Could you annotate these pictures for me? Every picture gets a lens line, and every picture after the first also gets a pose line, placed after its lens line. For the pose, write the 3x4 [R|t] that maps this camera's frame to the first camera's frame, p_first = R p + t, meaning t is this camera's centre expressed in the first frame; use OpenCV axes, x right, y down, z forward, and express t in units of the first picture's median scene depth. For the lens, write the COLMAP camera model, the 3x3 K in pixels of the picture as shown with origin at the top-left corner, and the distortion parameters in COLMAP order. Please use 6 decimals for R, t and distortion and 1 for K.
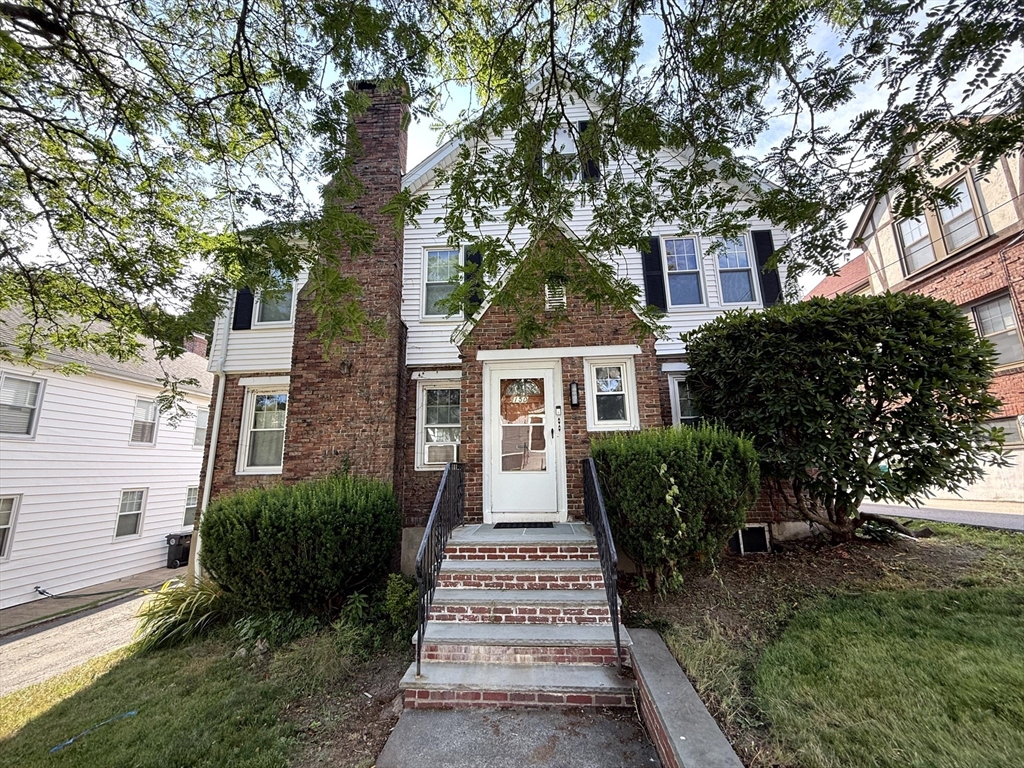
lens RADIAL K [[409.3, 0, 513.5], [0, 409.3, 383.2], [0, 0, 1]] dist [-0.001281, -0.000225]
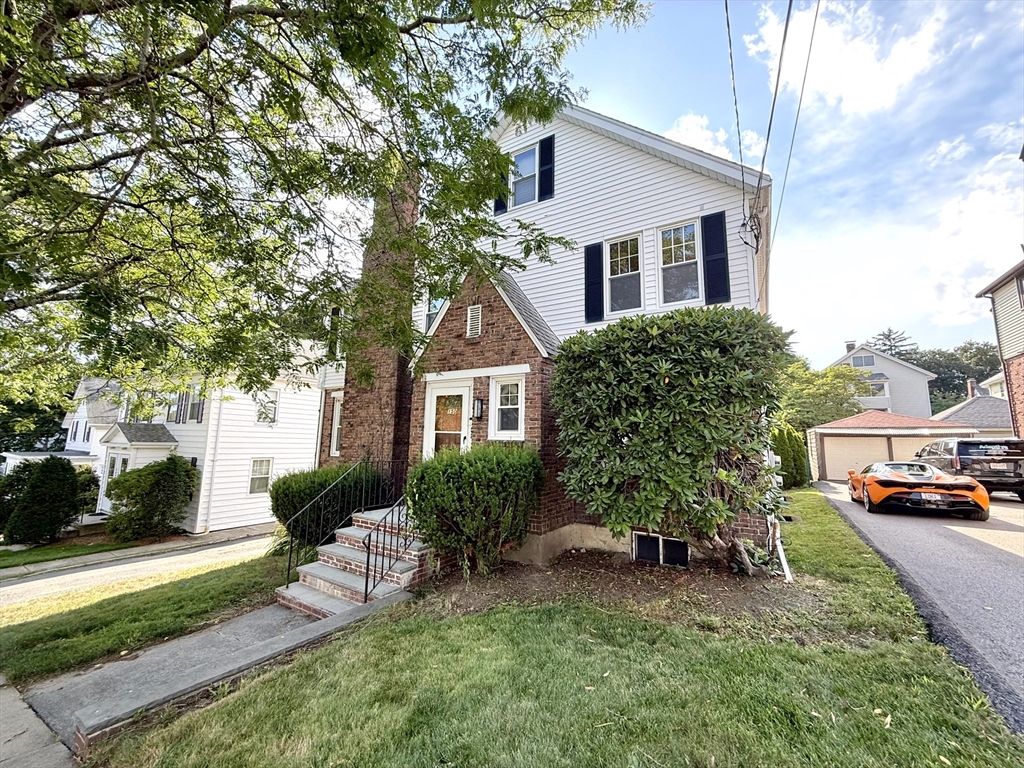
lens RADIAL K [[409.3, 0, 508.9], [0, 409.3, 380.2], [0, 0, 1]] dist [-0.001281, -0.000225]
pose [[0.880290, -0.033805, -0.473230, 0.774092], [0.060915, 0.997256, 0.042074, -0.098377], [0.470509, -0.065864, 0.879934, -0.015657]]
